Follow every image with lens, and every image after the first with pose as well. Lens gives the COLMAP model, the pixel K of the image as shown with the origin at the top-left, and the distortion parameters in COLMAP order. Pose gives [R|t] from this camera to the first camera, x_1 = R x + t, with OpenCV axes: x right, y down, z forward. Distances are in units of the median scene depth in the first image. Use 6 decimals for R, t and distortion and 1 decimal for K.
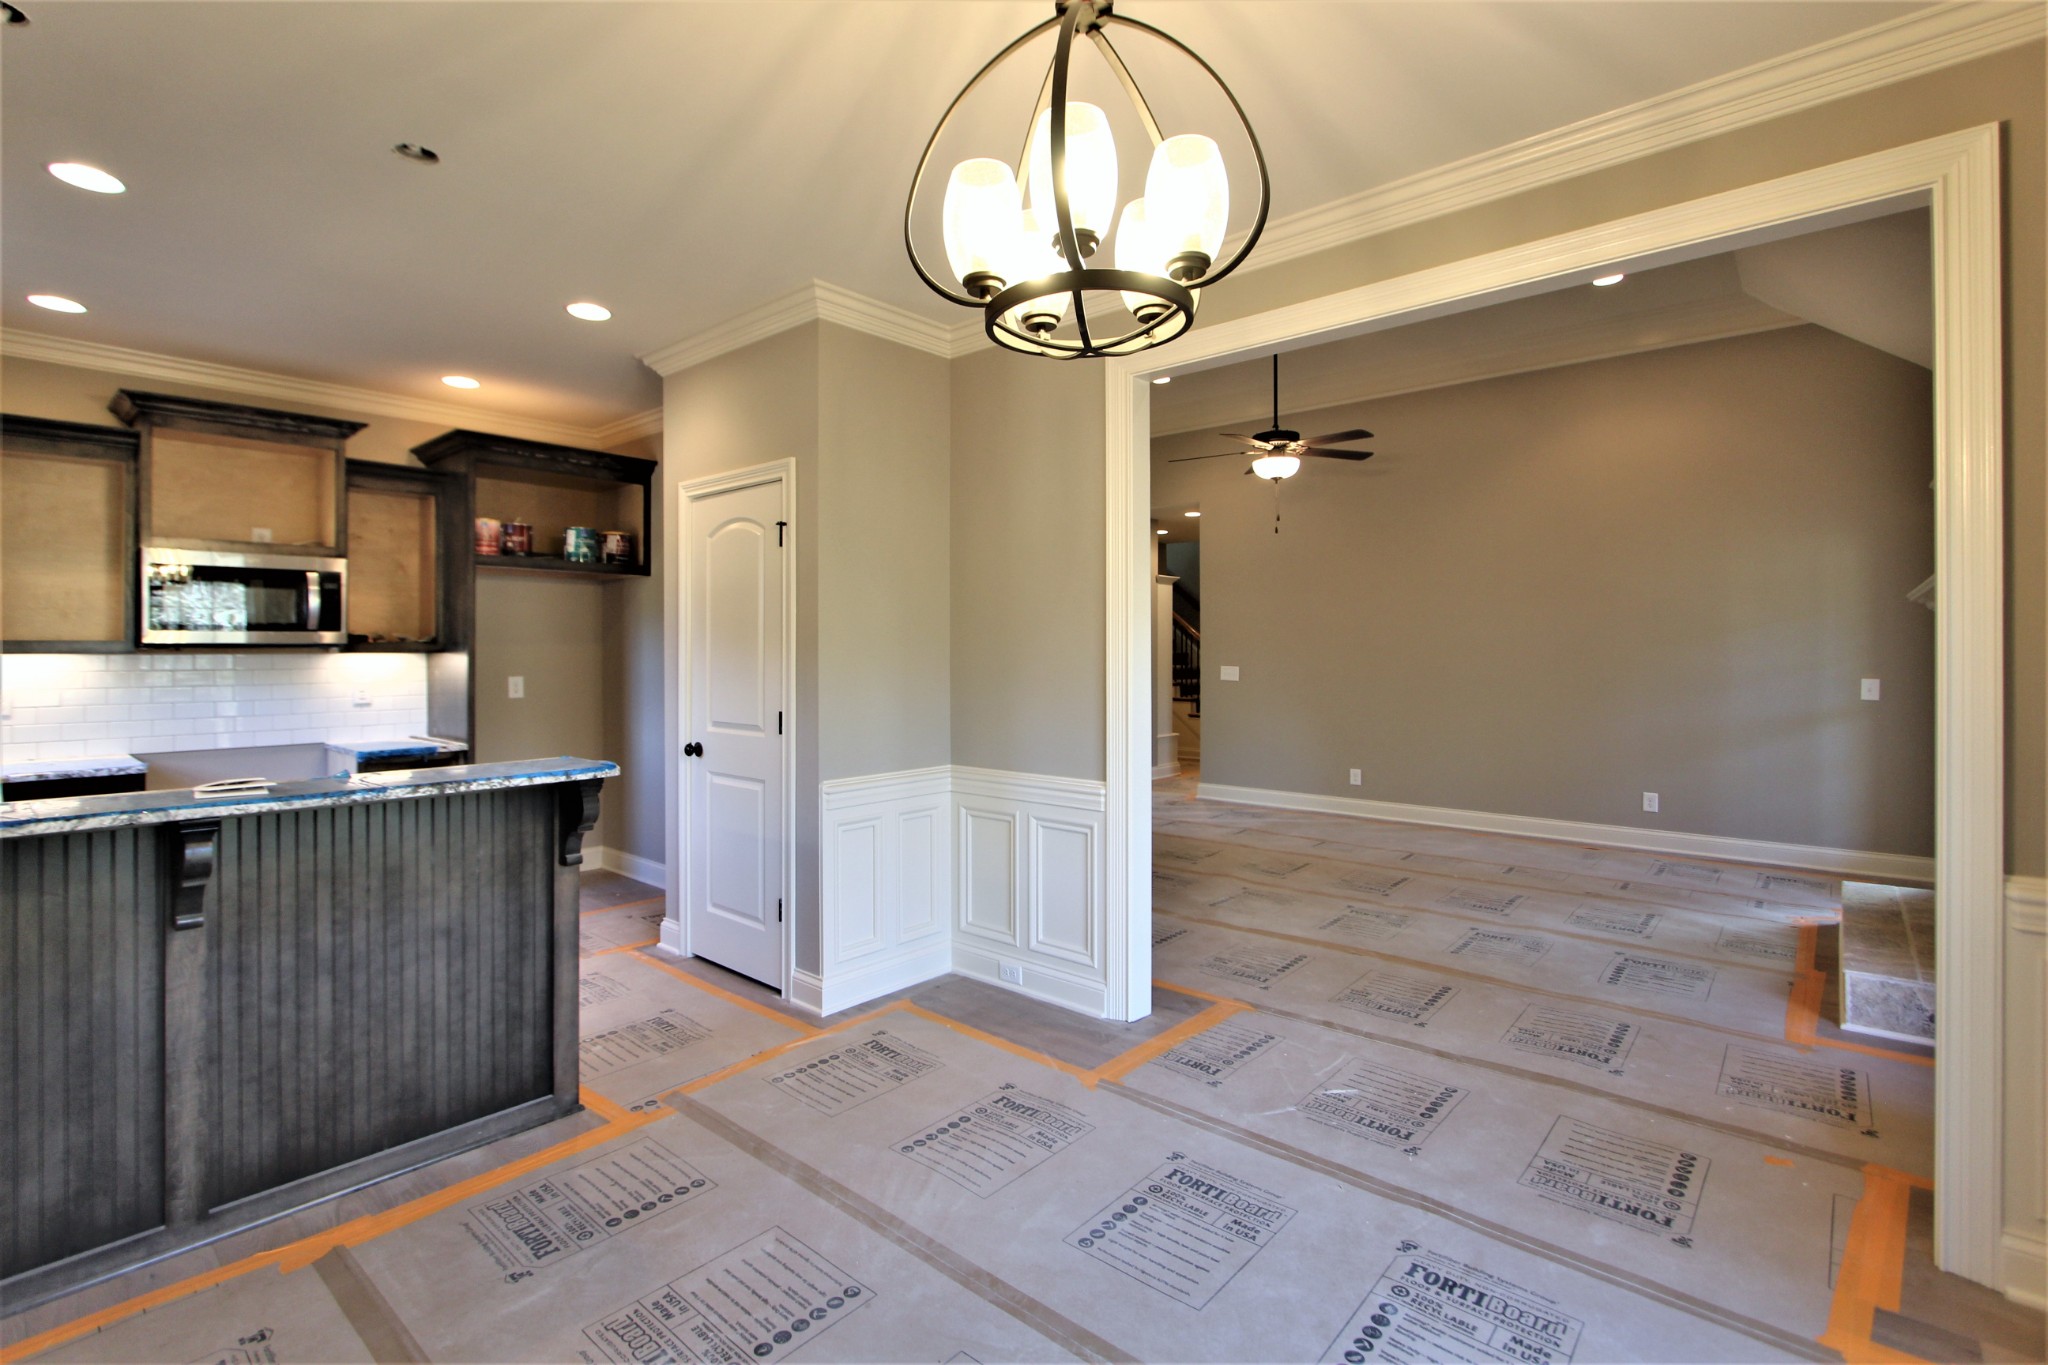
lens RADIAL K [[945.7, 0, 1001.7], [0, 945.7, 647.1], [0, 0, 1]] dist [-0.015123, 0.001620]
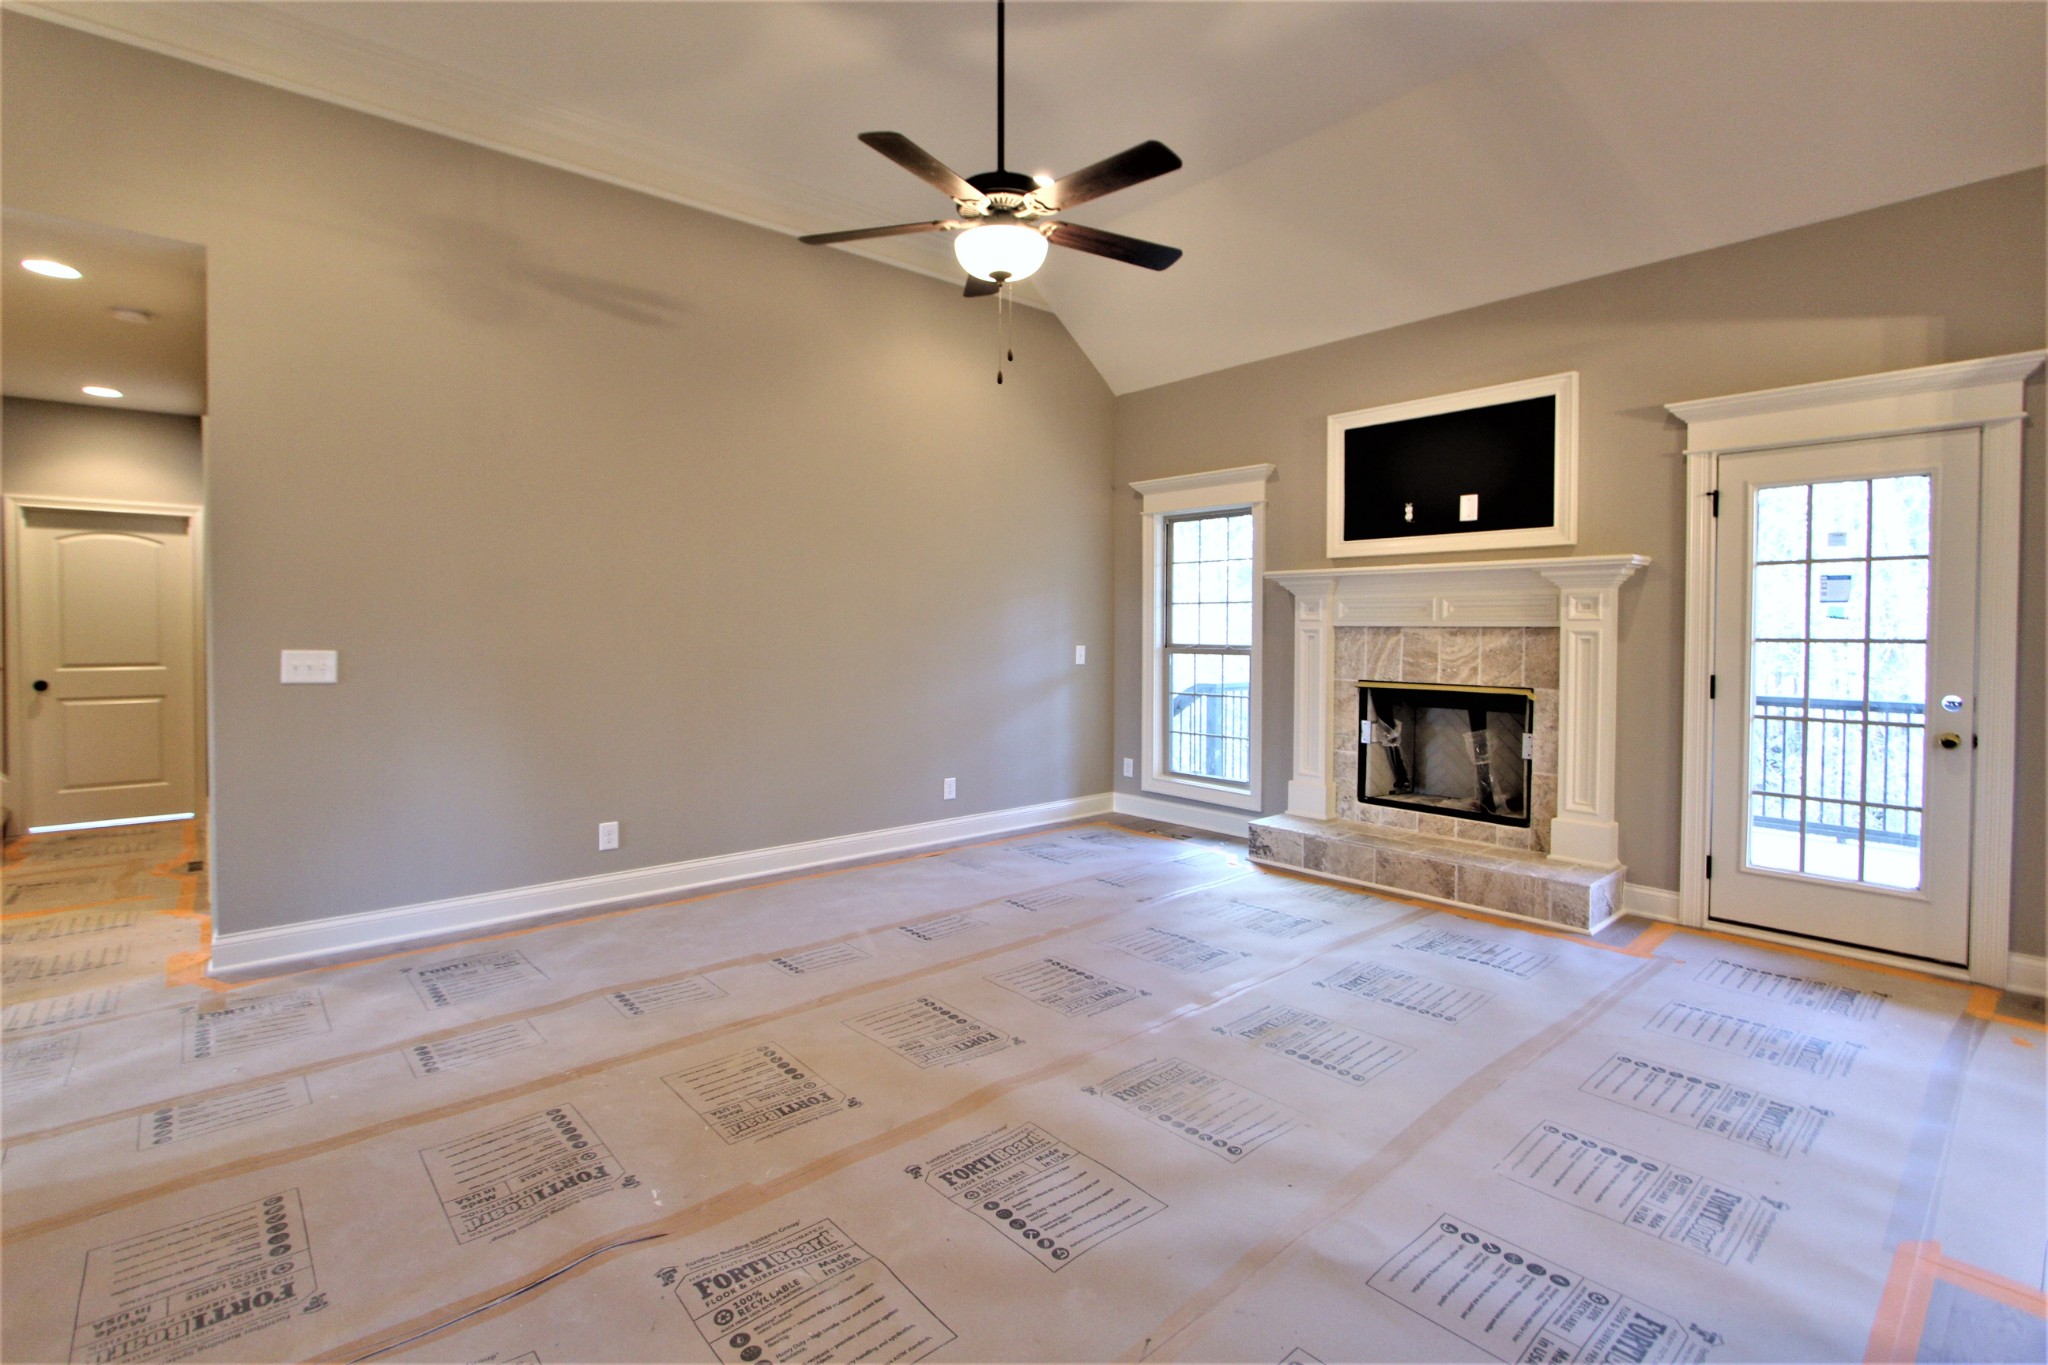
lens RADIAL K [[945.7, 0, 1001.7], [0, 945.7, 647.1], [0, 0, 1]] dist [-0.015123, 0.001620]
pose [[0.126279, -0.020812, 0.991776, -0.278233], [-0.005530, 0.999750, 0.021684, 0.013691], [-0.991979, -0.008223, 0.126132, 1.177146]]
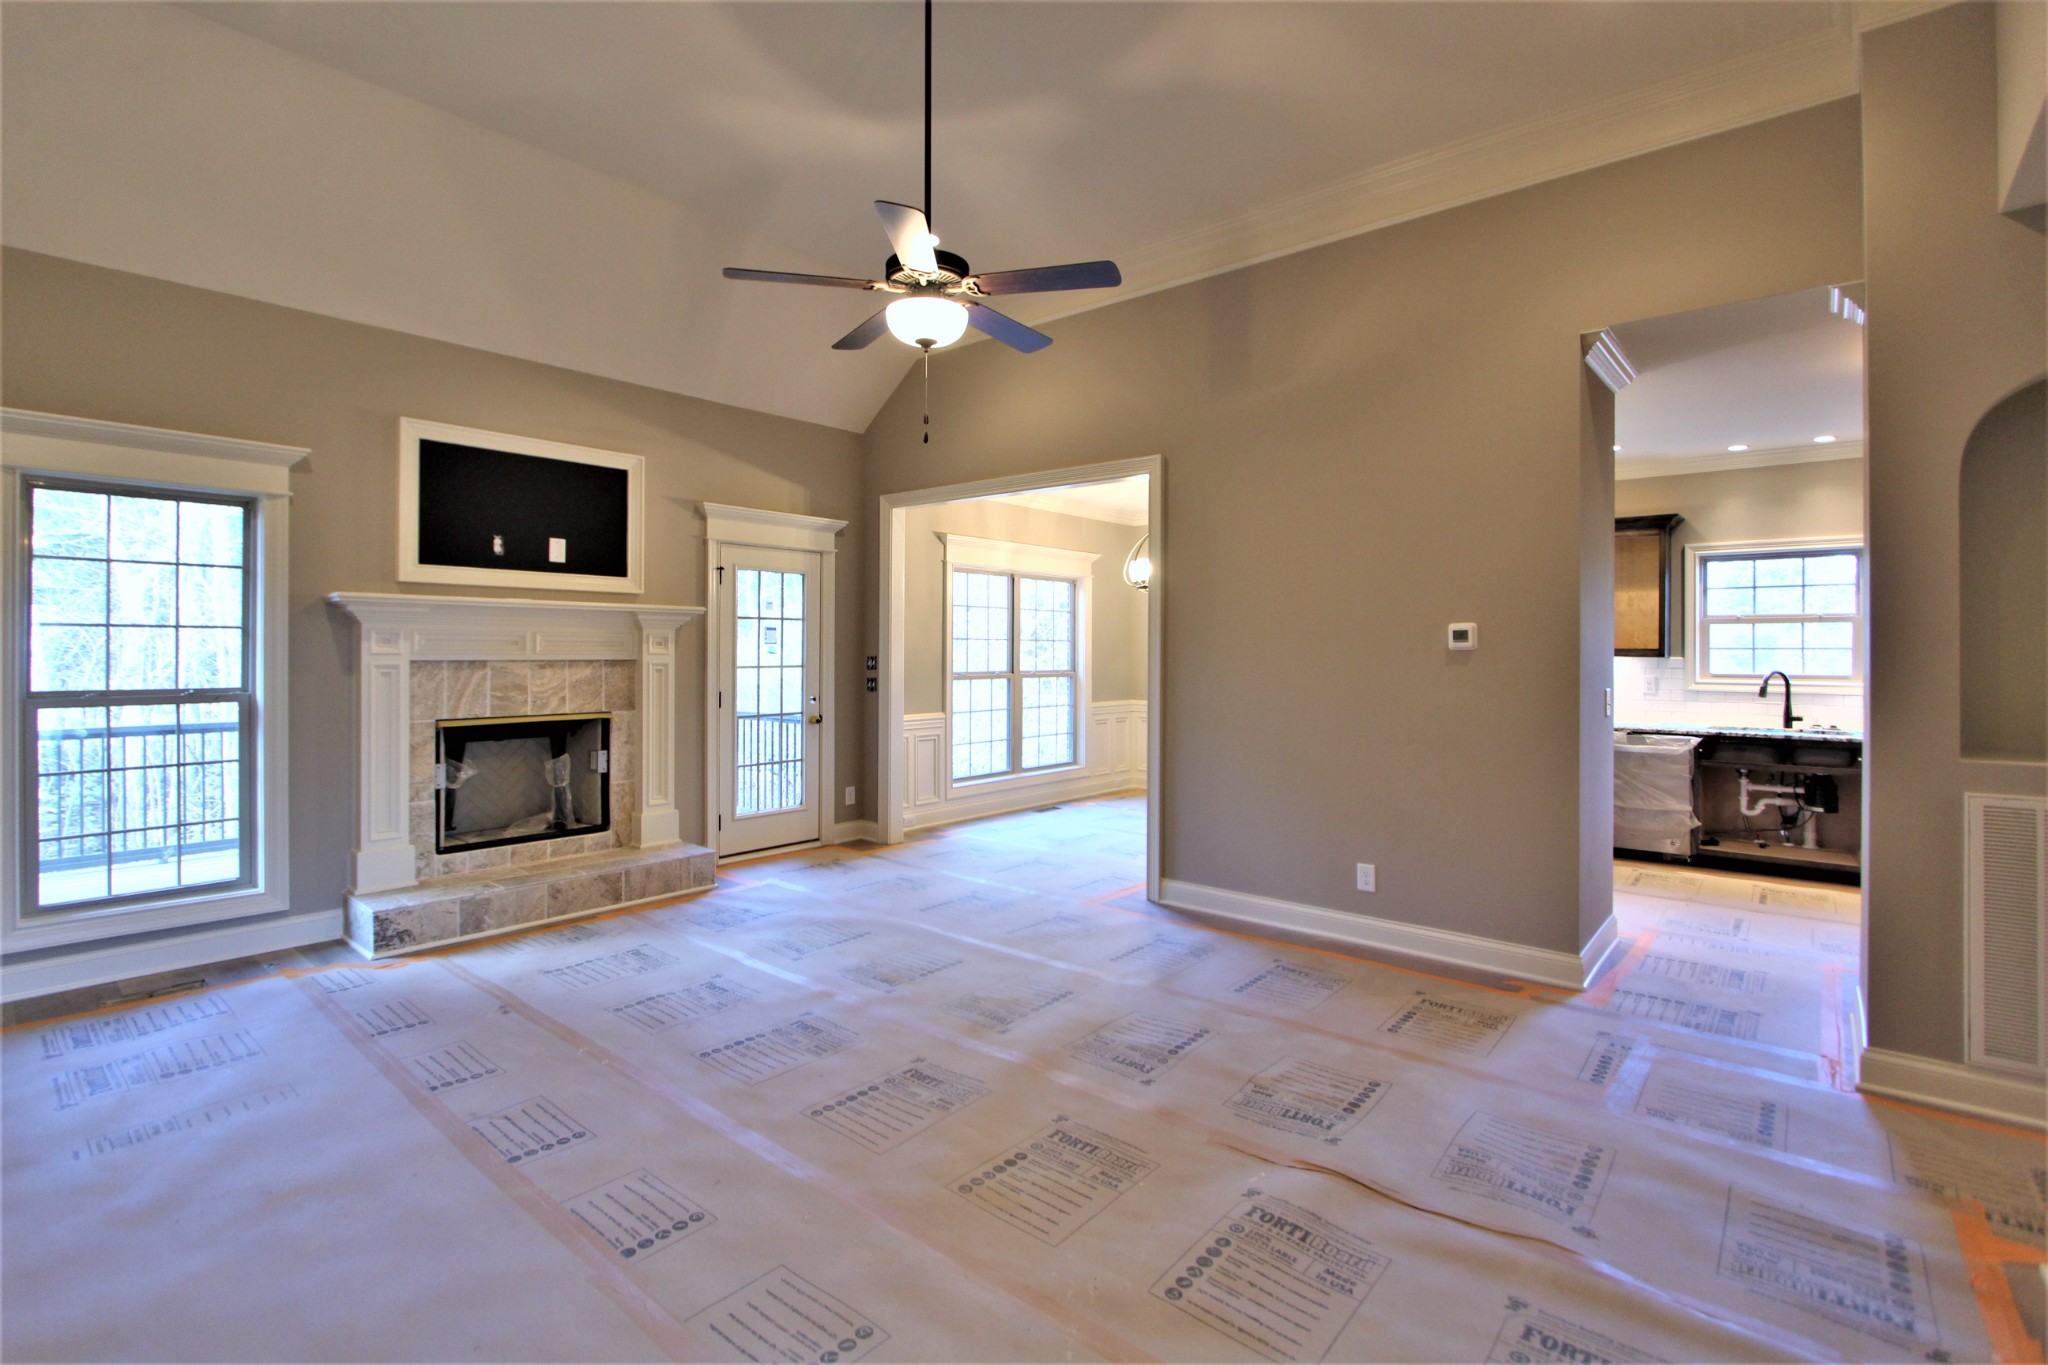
lens RADIAL K [[945.7, 0, 1001.7], [0, 945.7, 647.1], [0, 0, 1]] dist [-0.015123, 0.001620]
pose [[-0.999818, -0.002484, -0.018935, 0.326511], [-0.002364, 0.999977, -0.006356, 0.000979], [0.018950, -0.006310, -0.999801, 1.953548]]
